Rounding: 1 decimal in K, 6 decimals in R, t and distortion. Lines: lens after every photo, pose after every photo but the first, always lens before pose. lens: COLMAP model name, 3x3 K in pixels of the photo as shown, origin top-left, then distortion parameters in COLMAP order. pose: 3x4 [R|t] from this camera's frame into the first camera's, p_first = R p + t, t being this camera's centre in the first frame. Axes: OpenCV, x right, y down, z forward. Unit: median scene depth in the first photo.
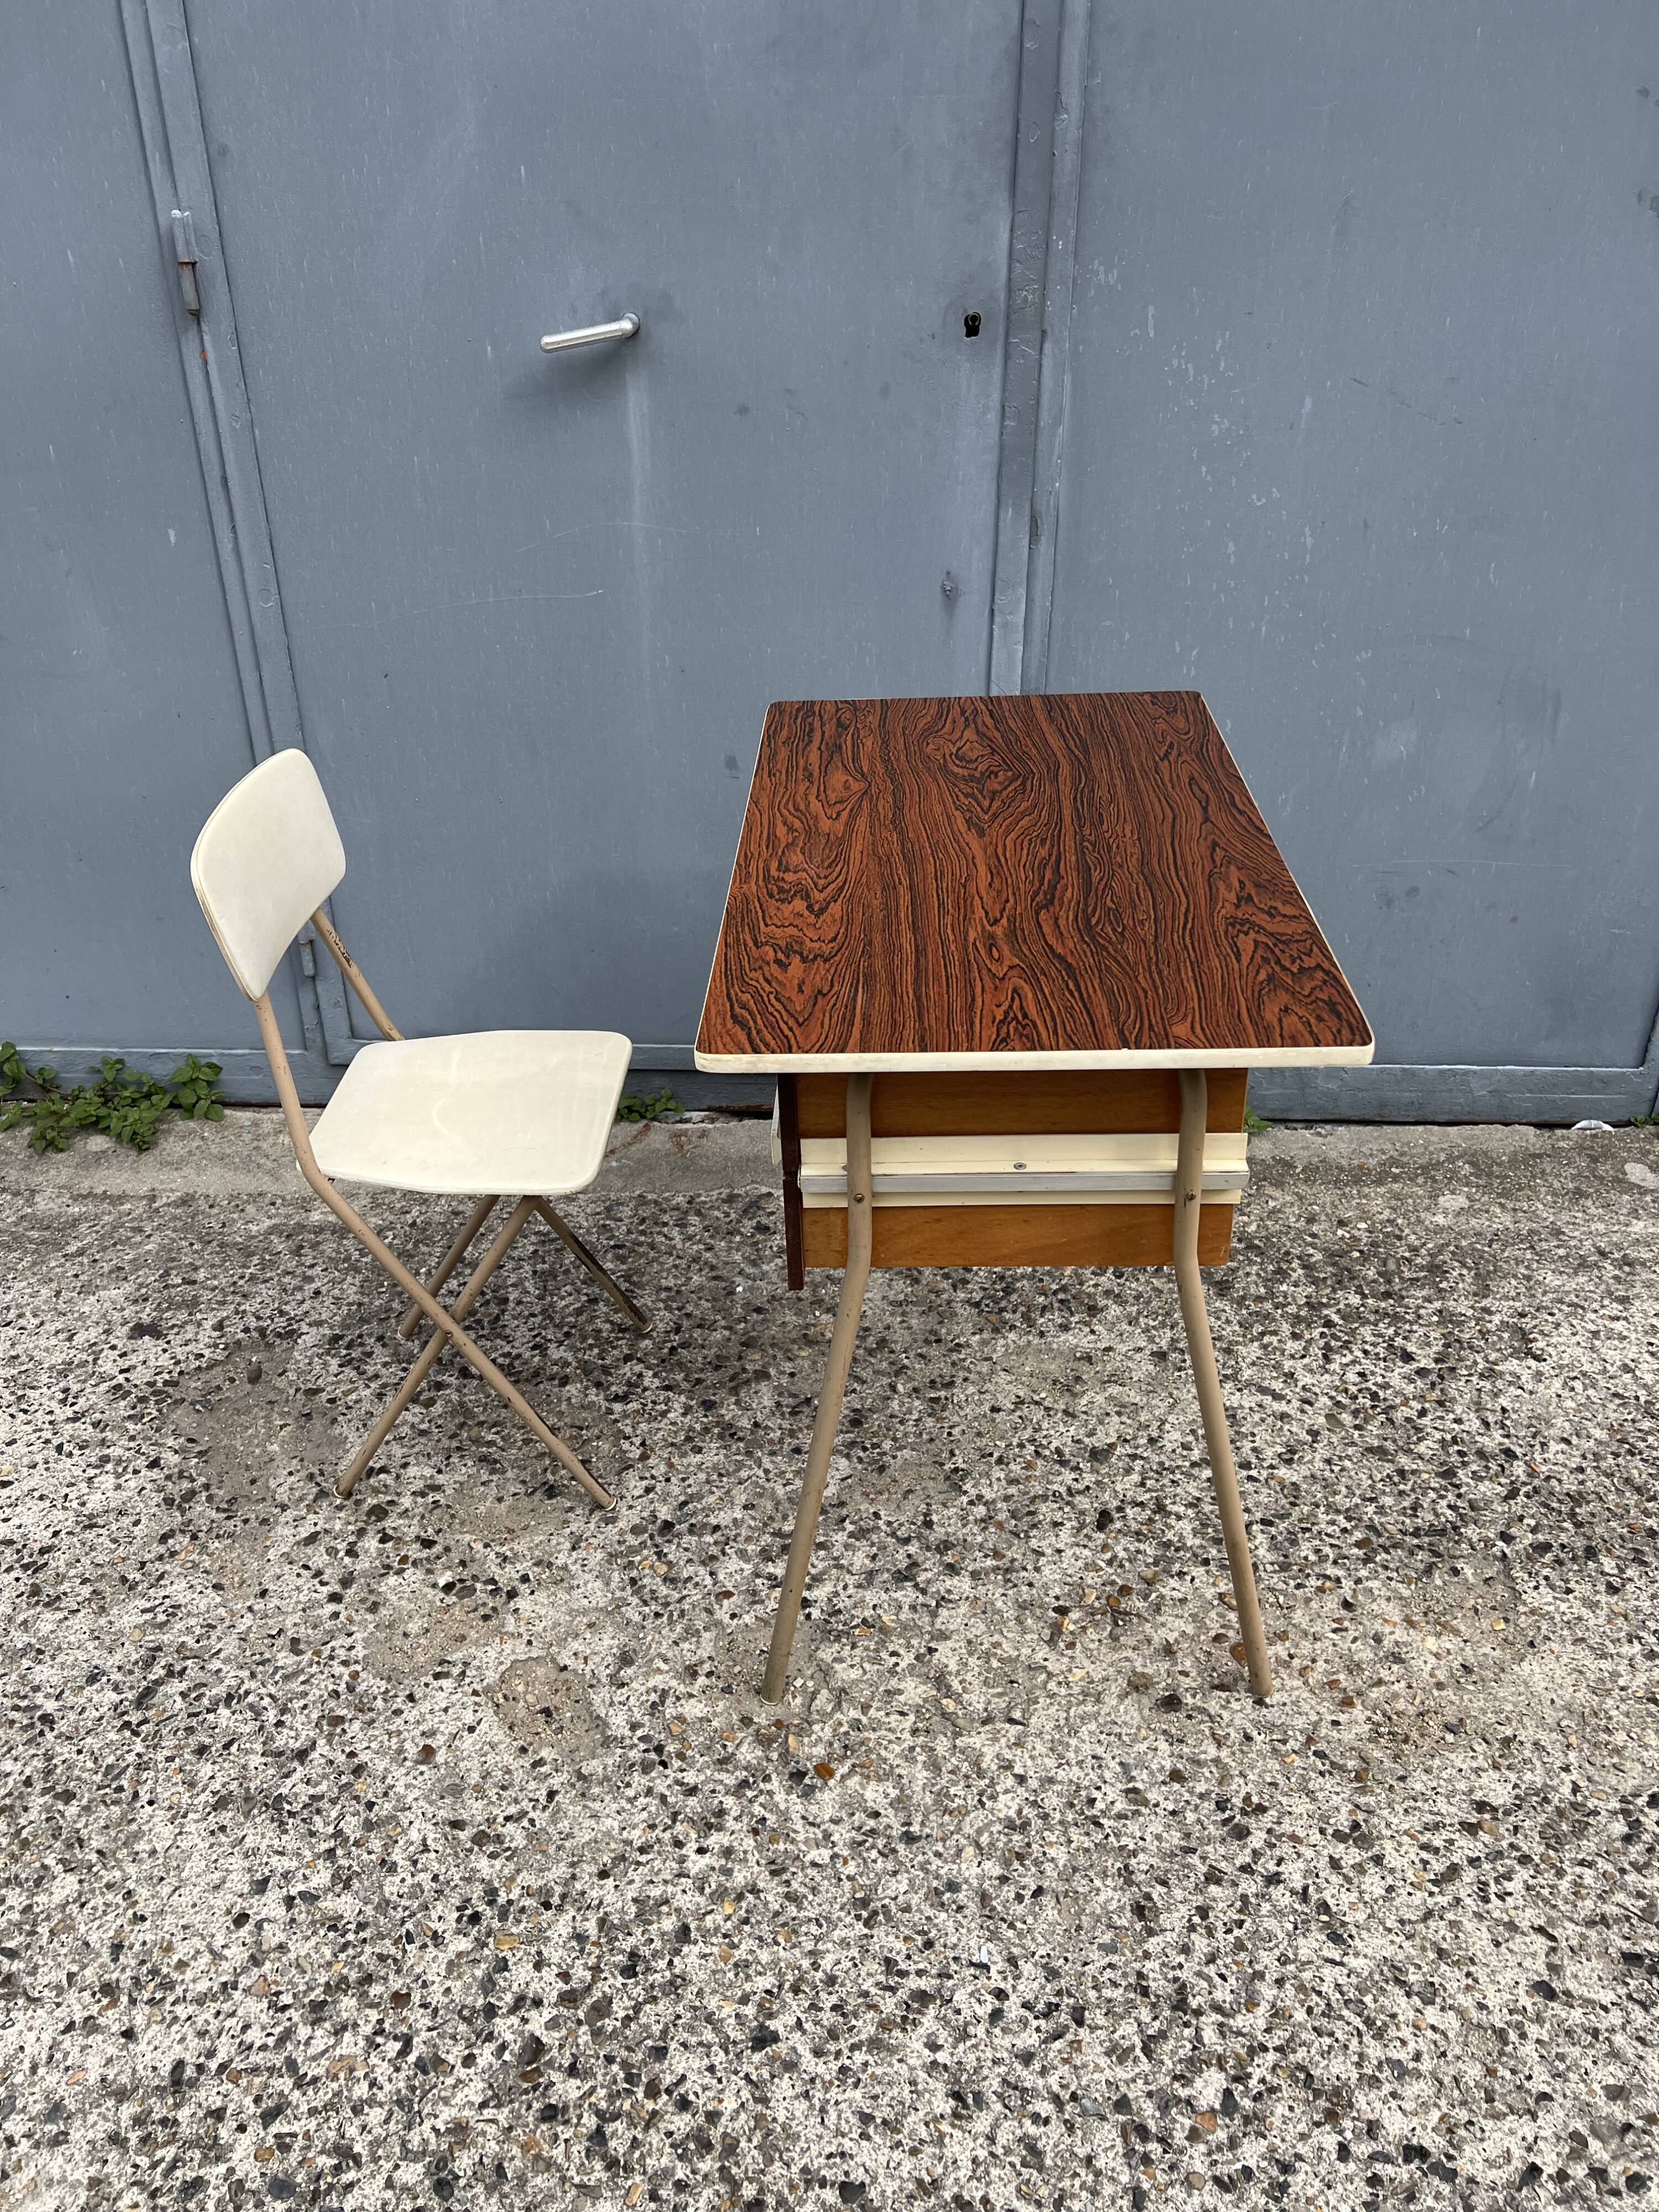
lens RADIAL K [[1665.8, 0, 811.8], [0, 1665.8, 1105.2], [0, 0, 1]] dist [0.037848, -0.046473]
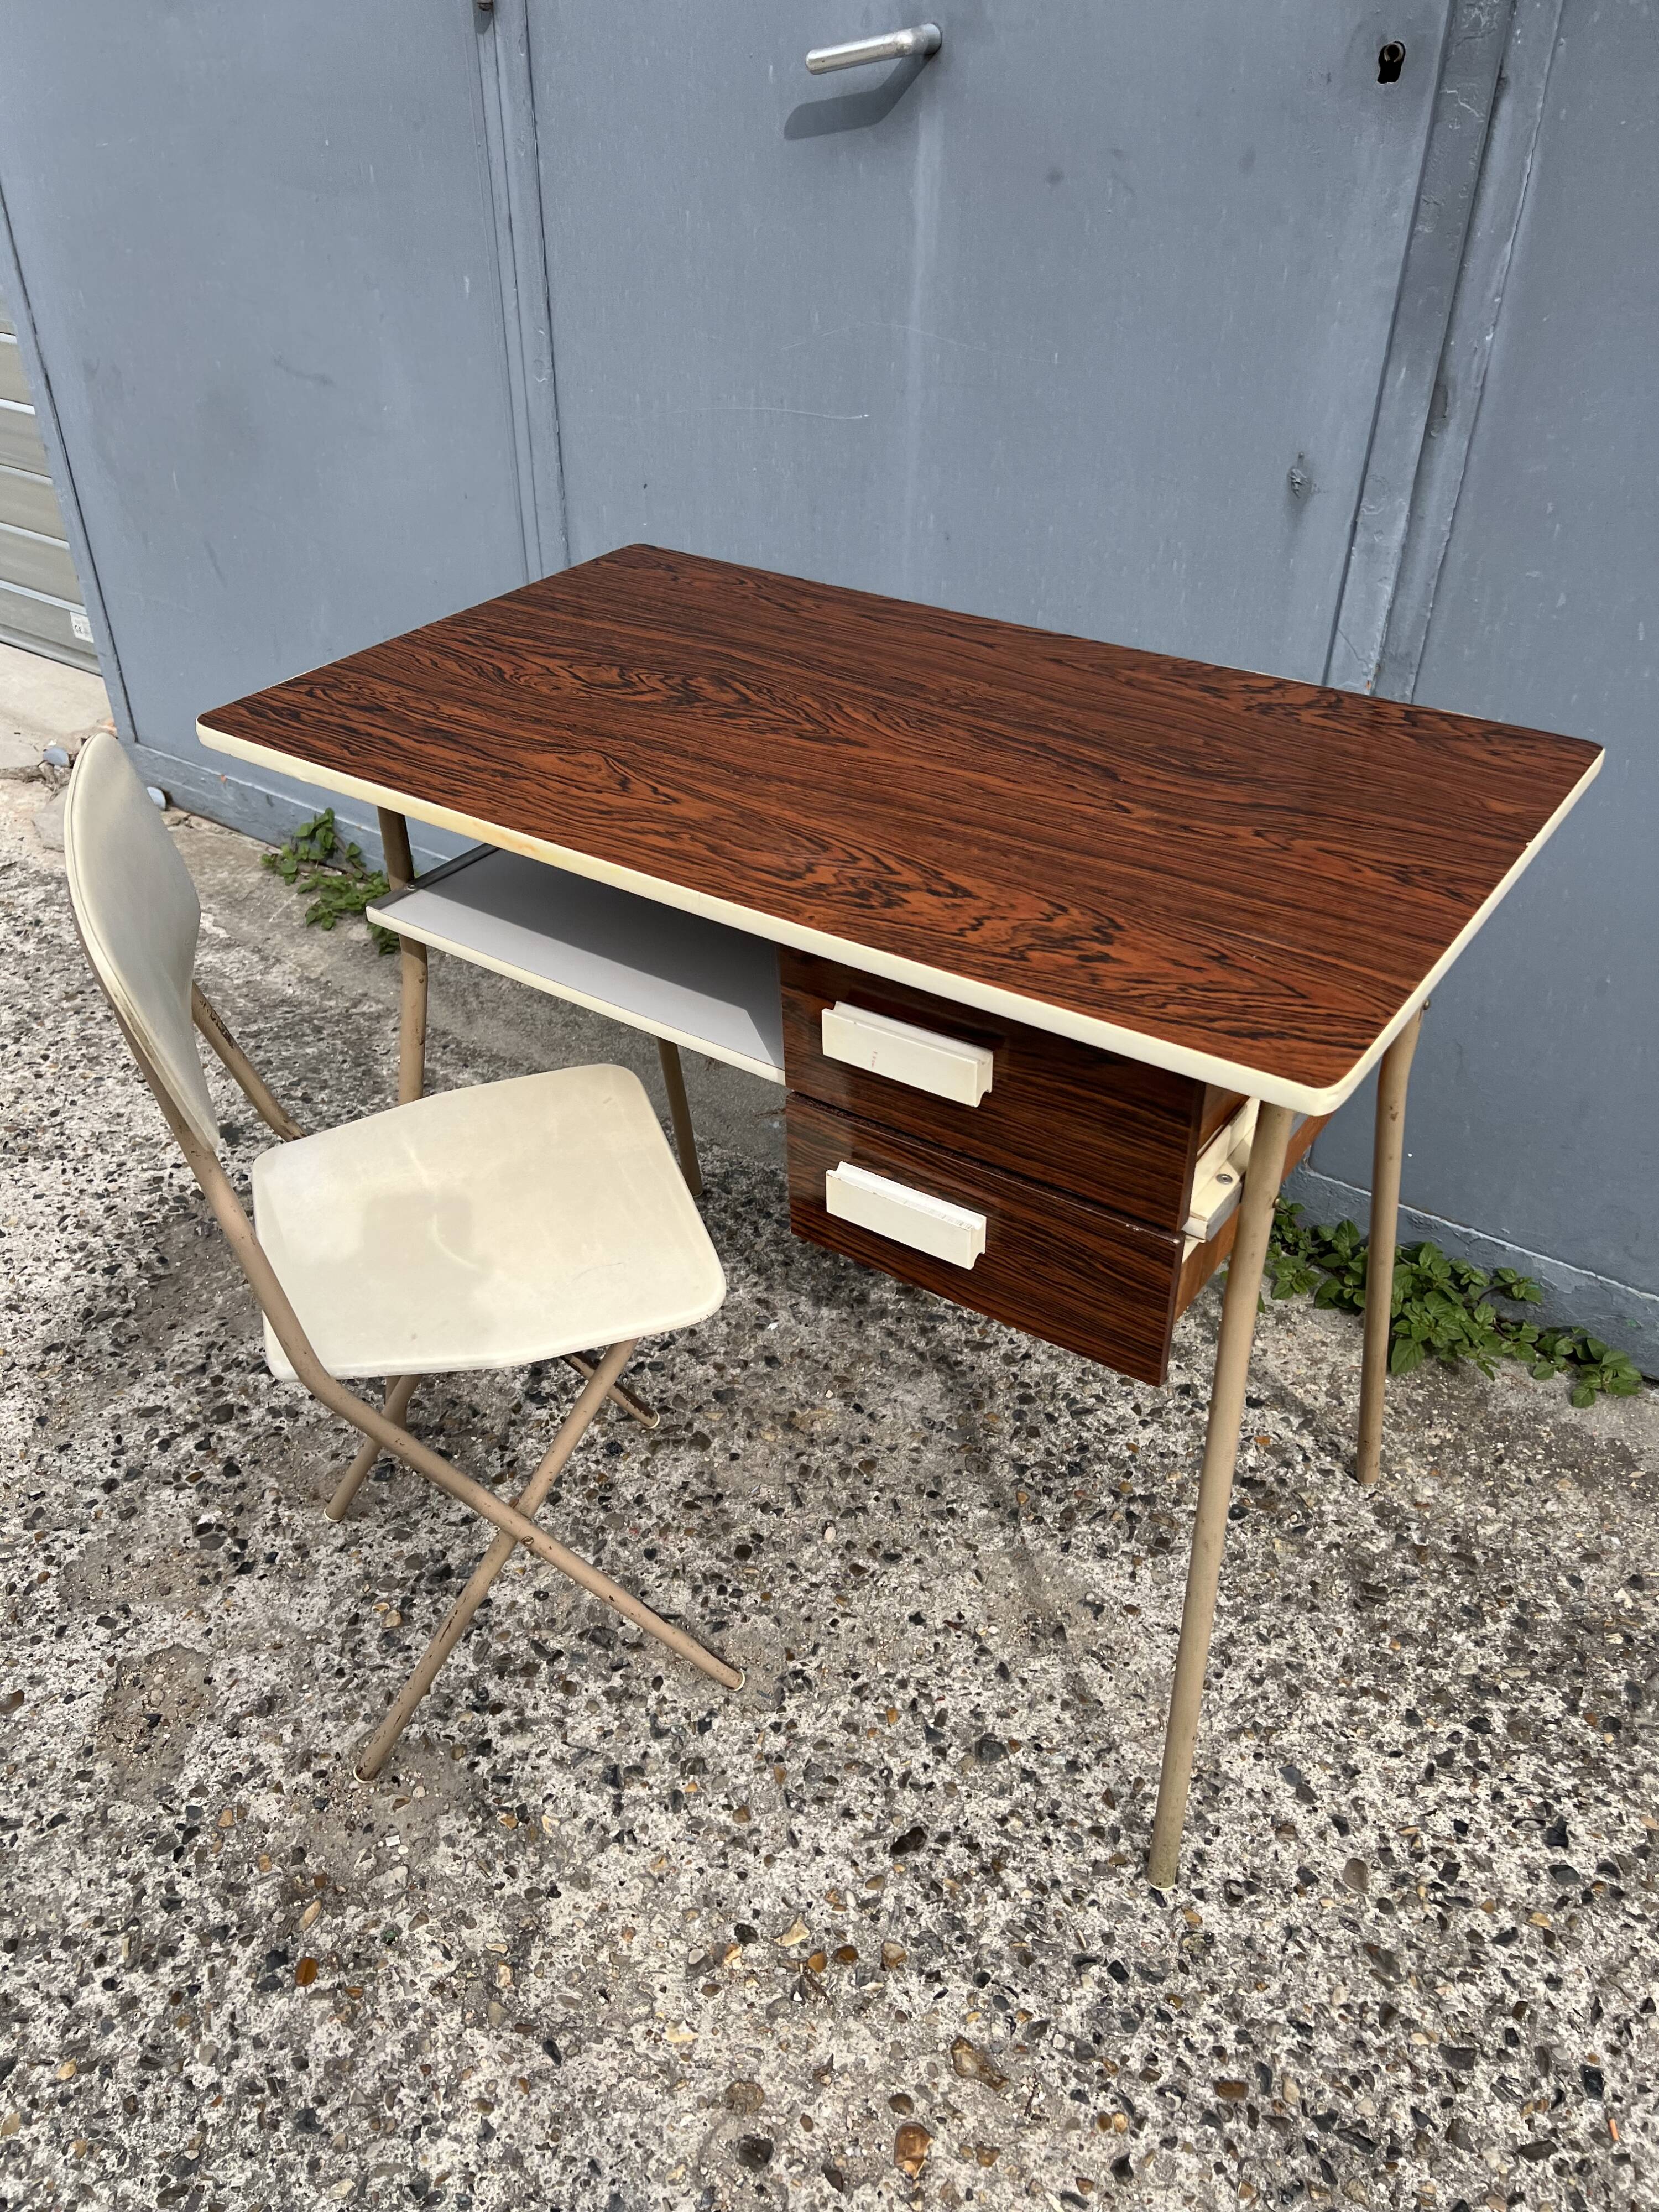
lens RADIAL K [[1665.8, 0, 815.7], [0, 1665.8, 1124.3], [0, 0, 1]] dist [0.037848, -0.046473]
pose [[0.837446, 0.322471, -0.441244, 0.350323], [-0.284612, 0.946578, 0.151610, -0.127856], [0.466561, -0.001382, 0.884488, 0.361383]]
